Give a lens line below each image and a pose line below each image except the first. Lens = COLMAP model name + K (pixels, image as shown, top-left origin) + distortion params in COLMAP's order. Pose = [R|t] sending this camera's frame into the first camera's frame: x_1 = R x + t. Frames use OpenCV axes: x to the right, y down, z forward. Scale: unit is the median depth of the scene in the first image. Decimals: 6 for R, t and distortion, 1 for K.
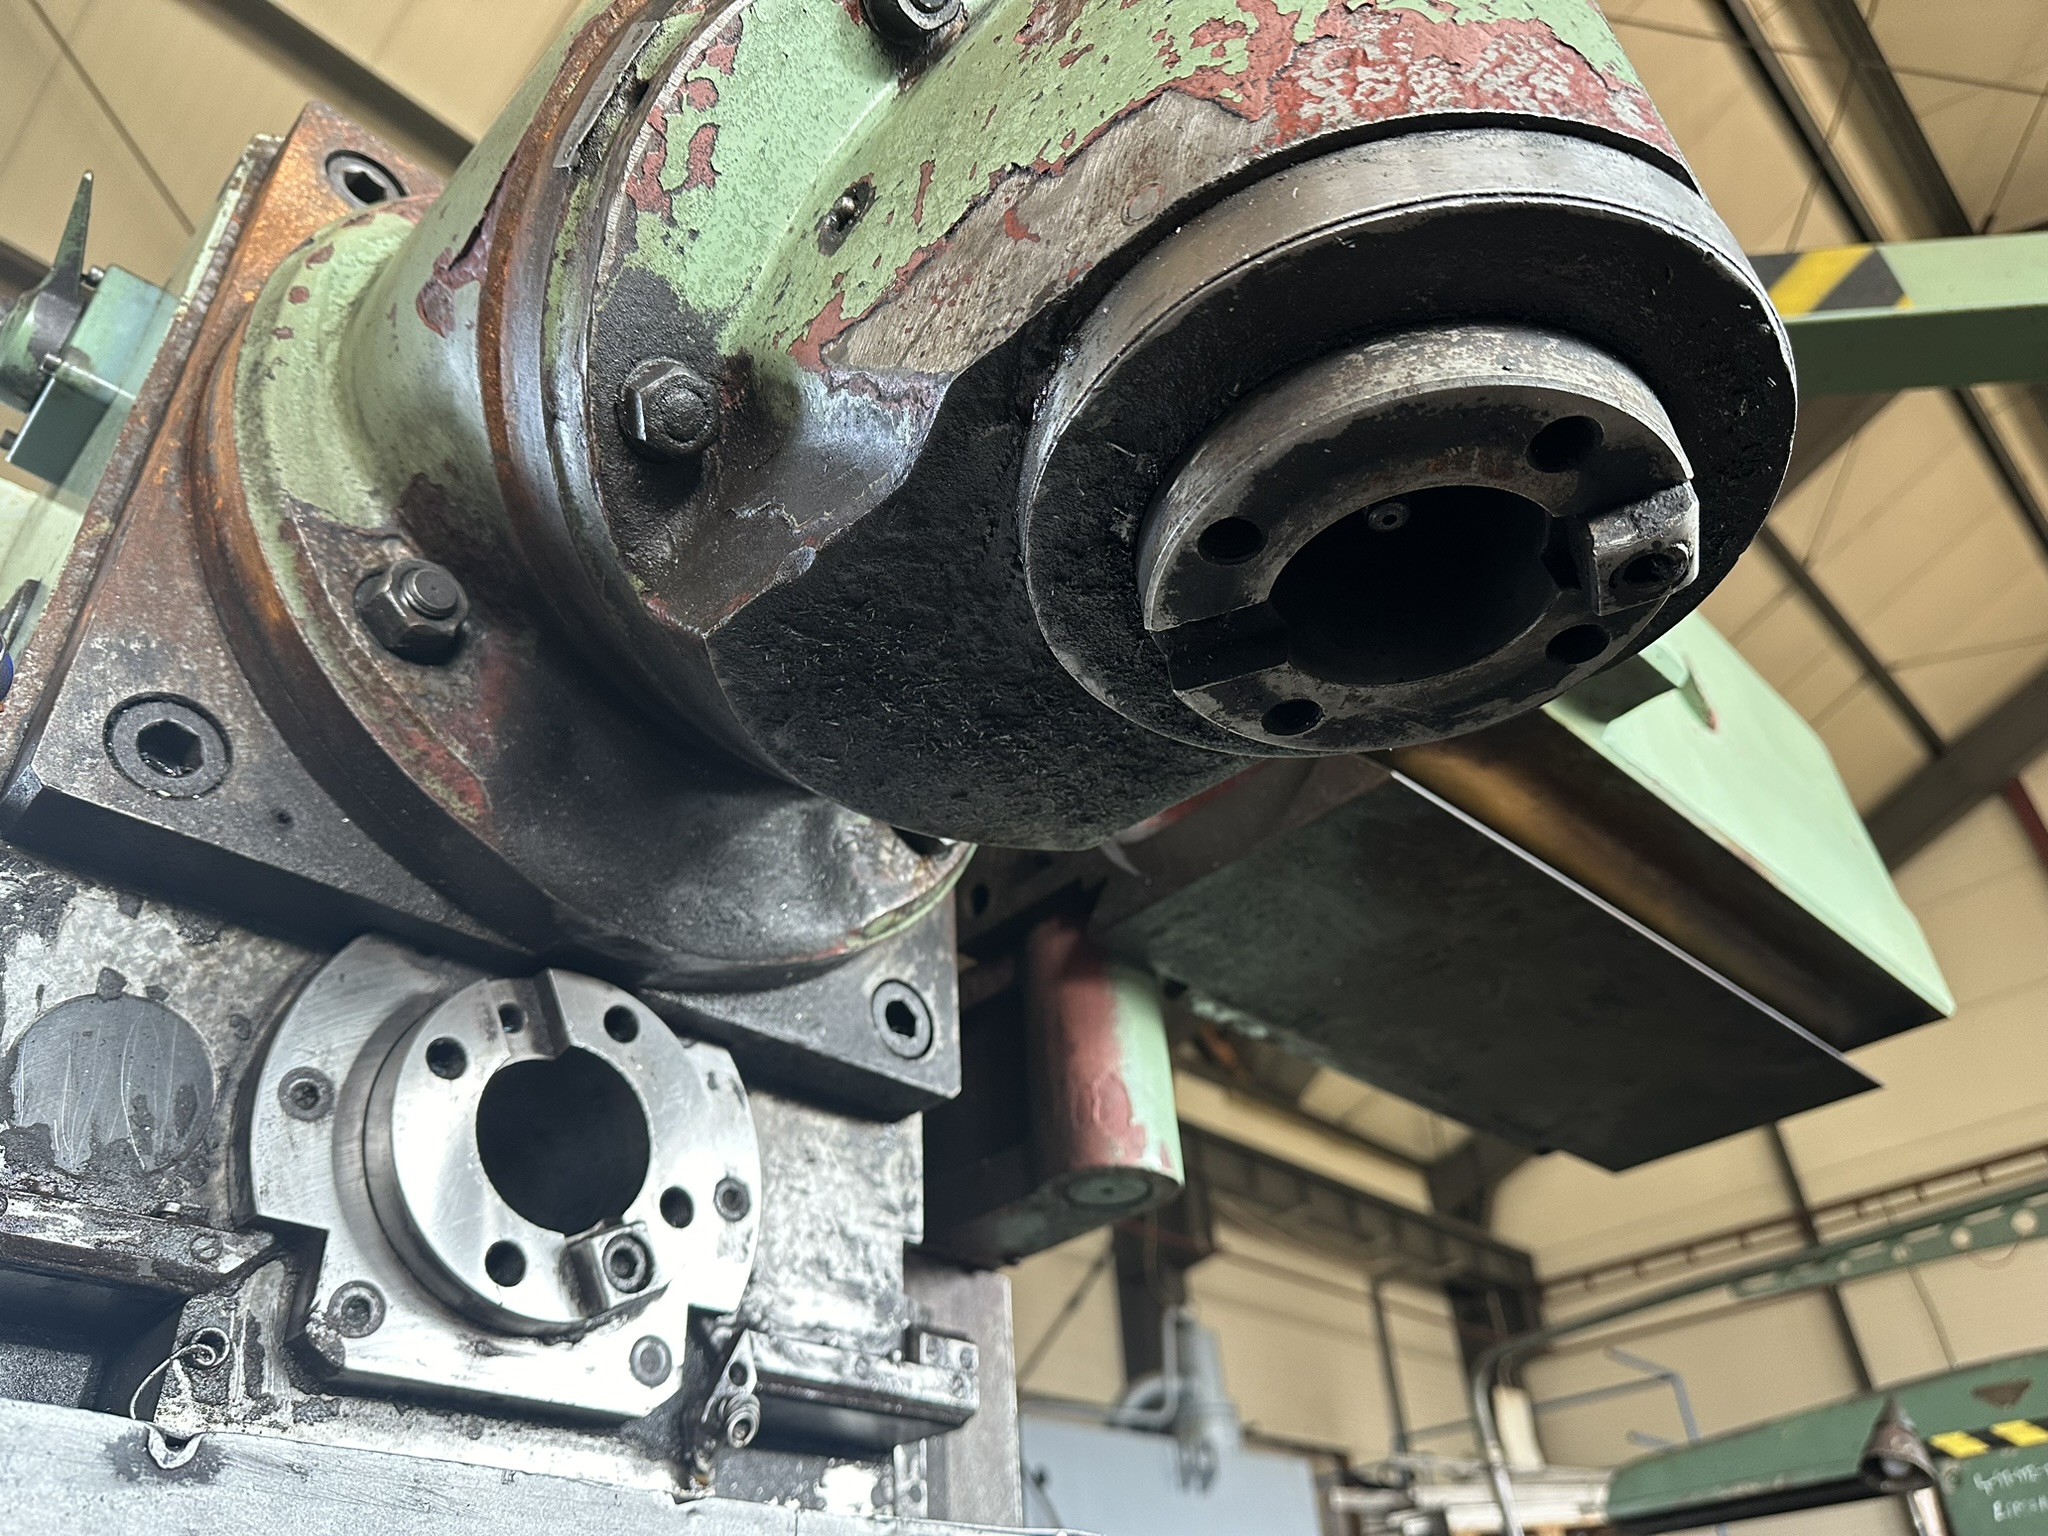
lens RADIAL K [[1457.0, 0, 991.3], [0, 1457.0, 776.9], [0, 0, 1]] dist [0.007121, -0.023034]
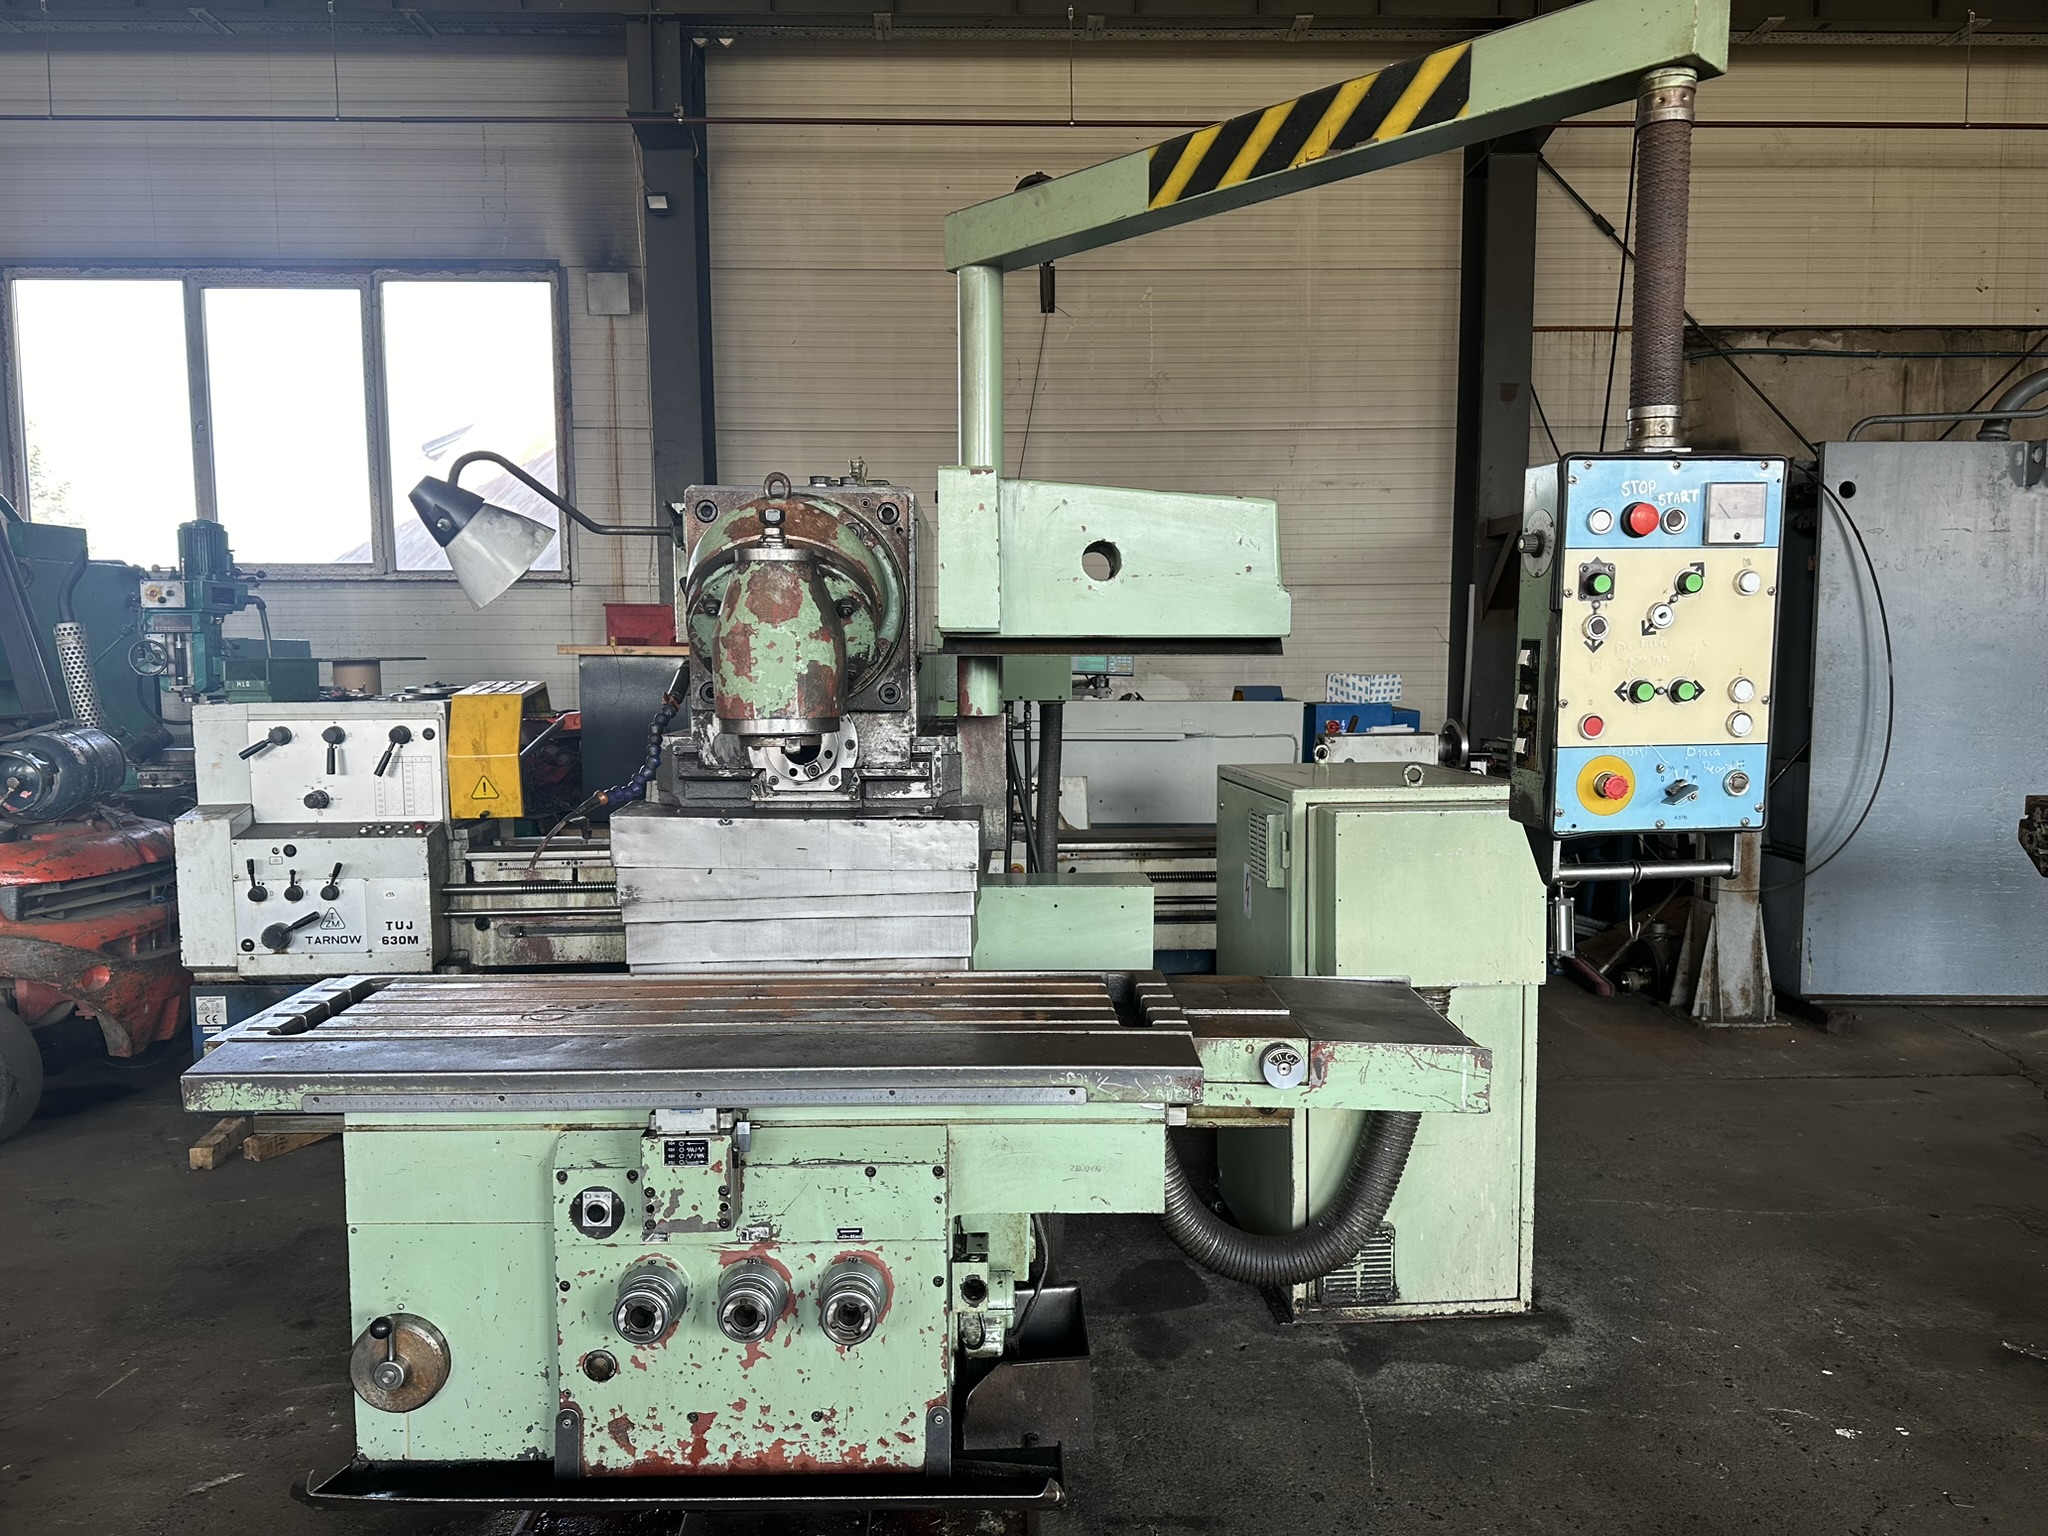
lens RADIAL K [[1428.5, 0, 1012.3], [0, 1428.5, 775.5], [0, 0, 1]] dist [0.087174, -0.117462]
pose [[0.727989, 0.104033, -0.677649, 3.578754], [0.373818, 0.768333, 0.519542, -1.960774], [0.574710, -0.631539, 0.520449, -1.217828]]
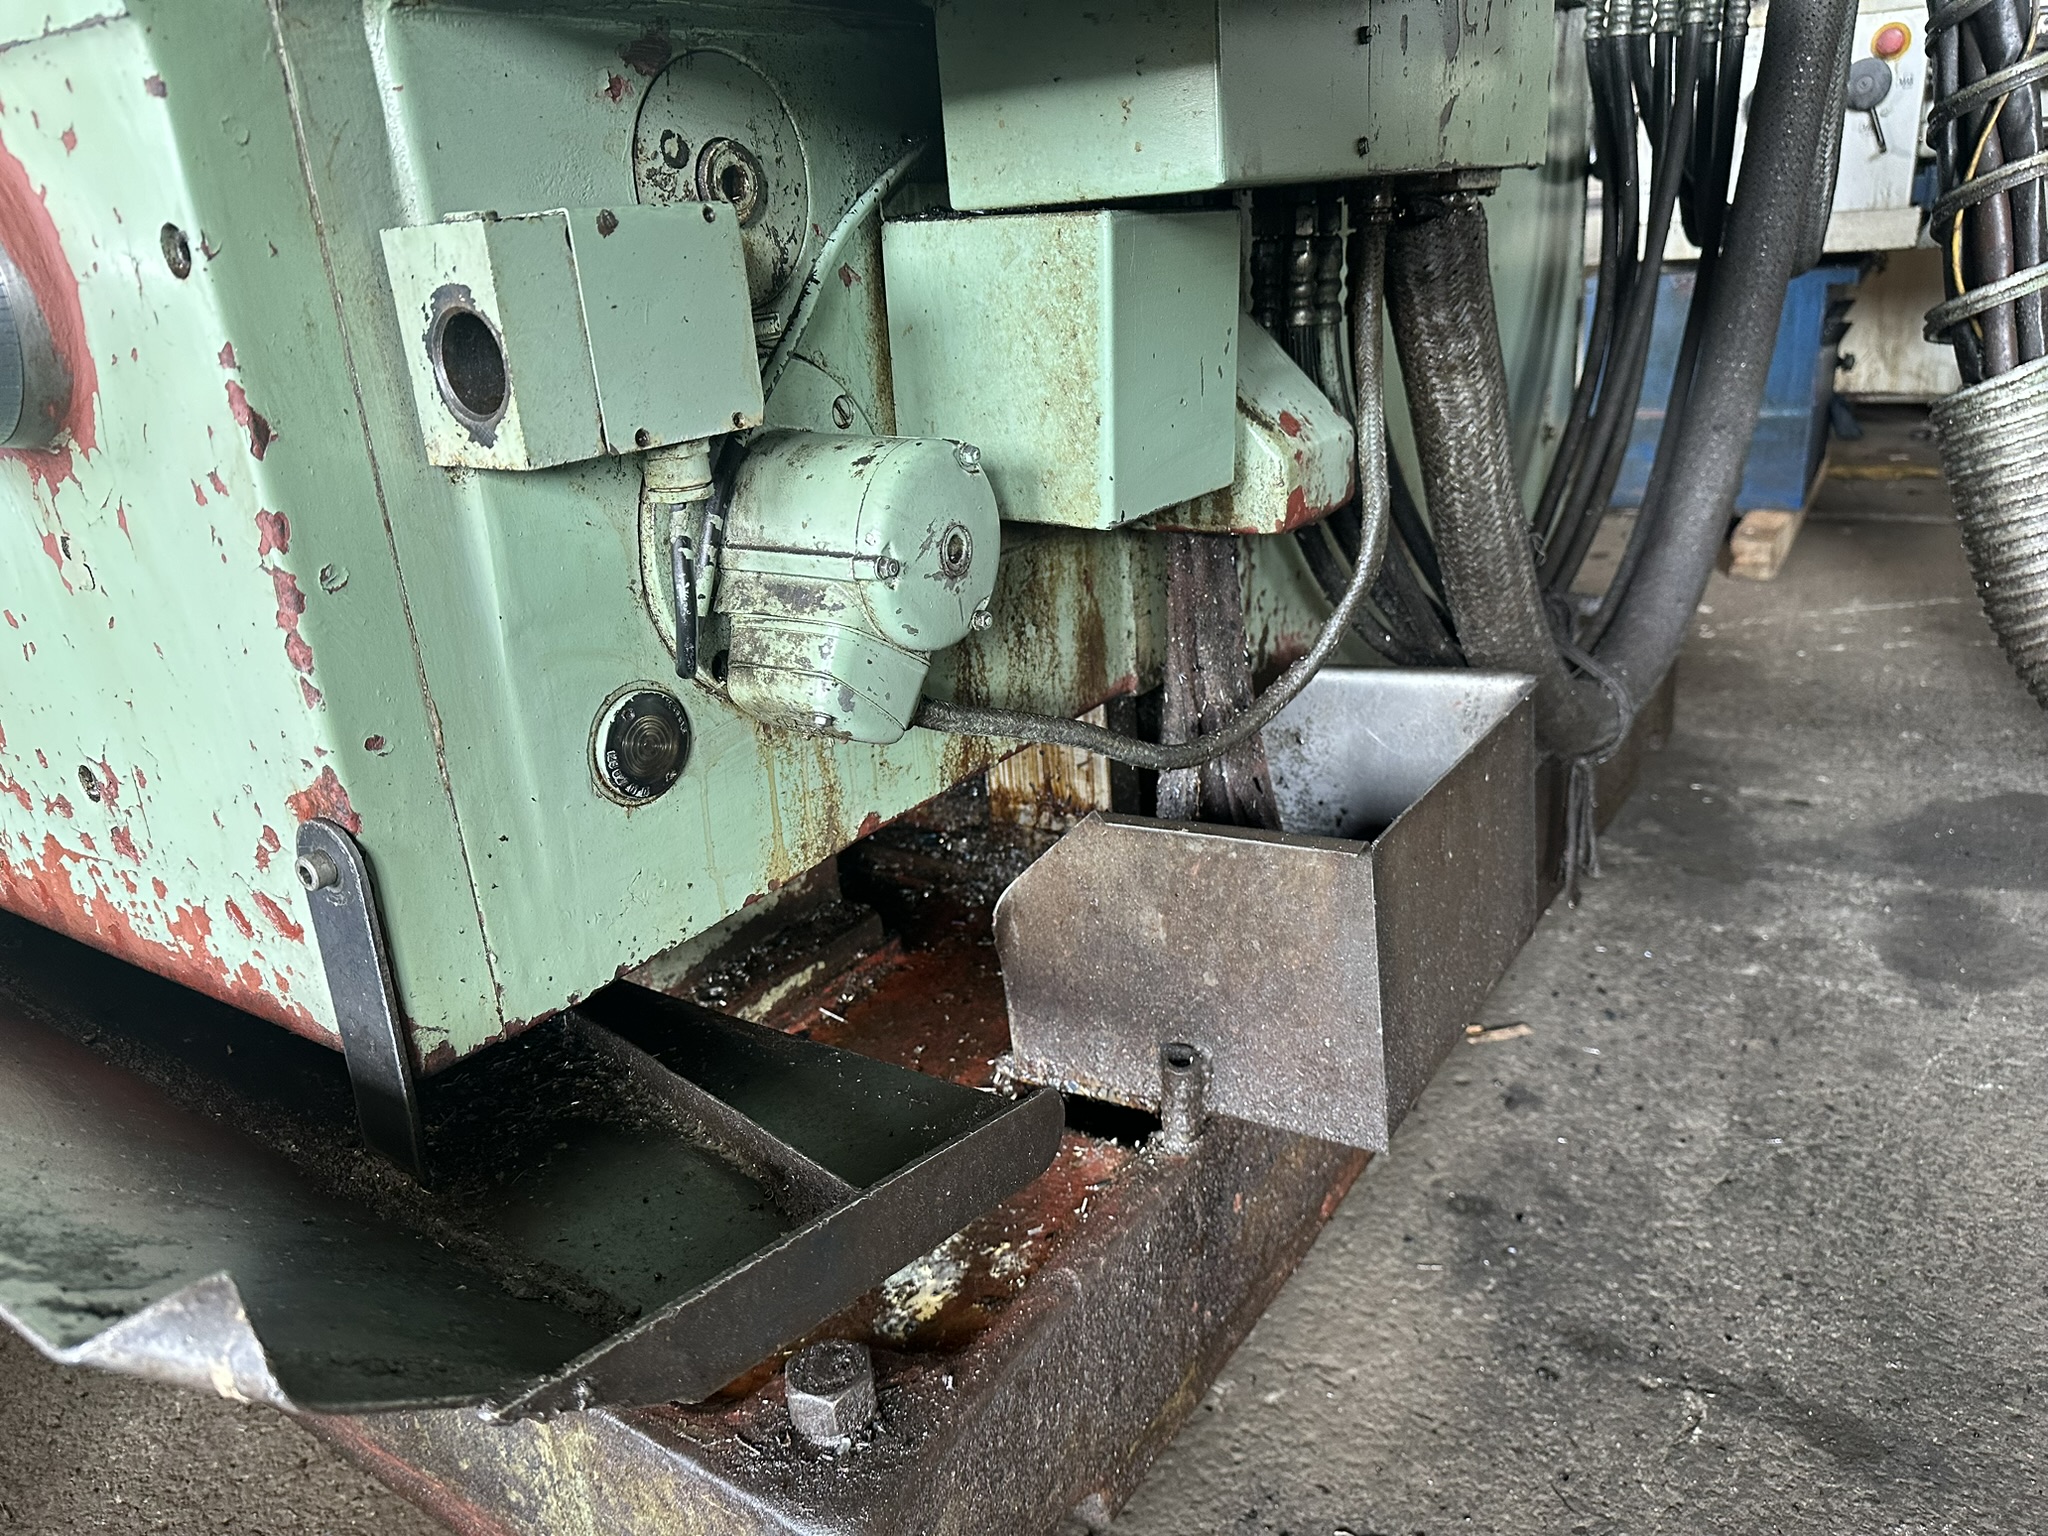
lens RADIAL K [[1443.5, 0, 1024.0], [0, 1443.5, 768.0], [0, 0, 1]] dist [0.073216, -0.131000]
pose [[0.206081, 0.373868, -0.904297, 1.824570], [0.618911, 0.666006, 0.416394, 1.271811], [0.757944, -0.645490, -0.094140, 0.113322]]
